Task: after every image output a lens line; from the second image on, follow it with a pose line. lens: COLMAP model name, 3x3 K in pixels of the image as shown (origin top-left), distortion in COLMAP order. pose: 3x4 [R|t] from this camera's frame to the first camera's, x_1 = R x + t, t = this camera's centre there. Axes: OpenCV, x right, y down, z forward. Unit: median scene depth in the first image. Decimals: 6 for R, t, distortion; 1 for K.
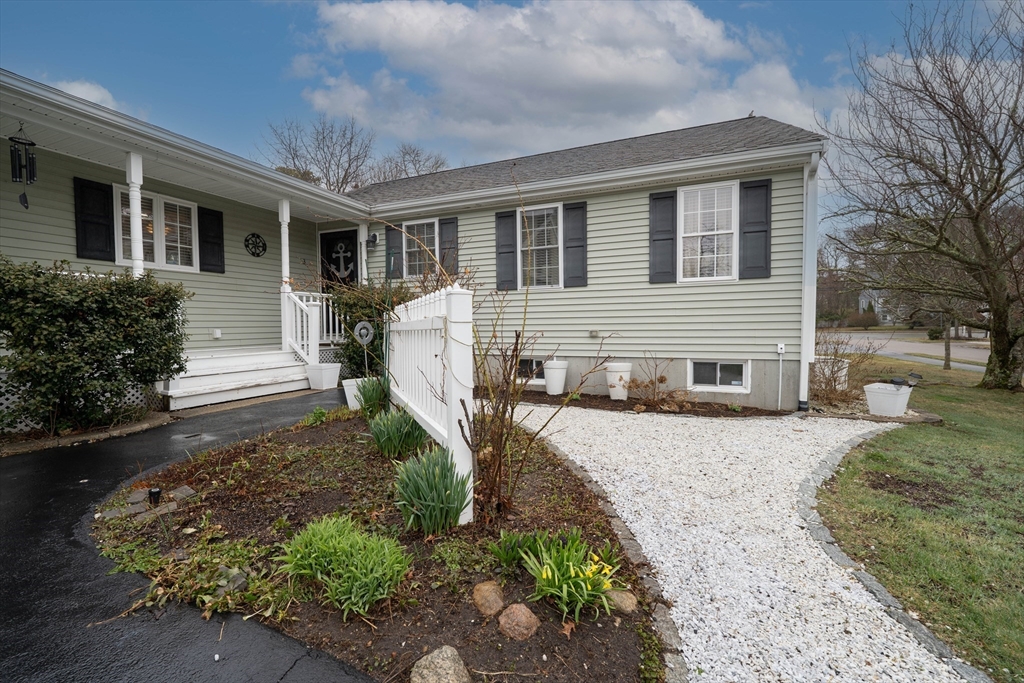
lens RADIAL K [[427.3, 0, 516.6], [0, 427.3, 339.5], [0, 0, 1]] dist [-0.008691, -0.001395]
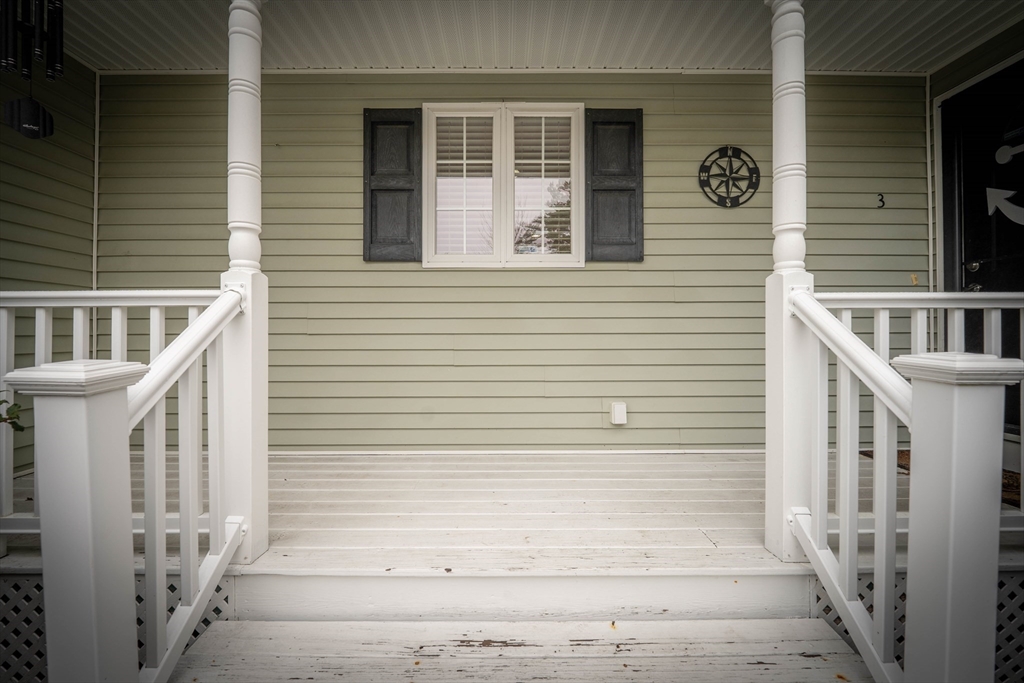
lens RADIAL K [[427.3, 0, 507.4], [0, 427.3, 333.1], [0, 0, 1]] dist [-0.008691, -0.001395]
pose [[0.386802, 0.013933, -0.922057, -0.376374], [-0.032553, 0.999469, 0.001447, -0.086867], [0.921588, 0.029456, 0.387051, 0.748755]]
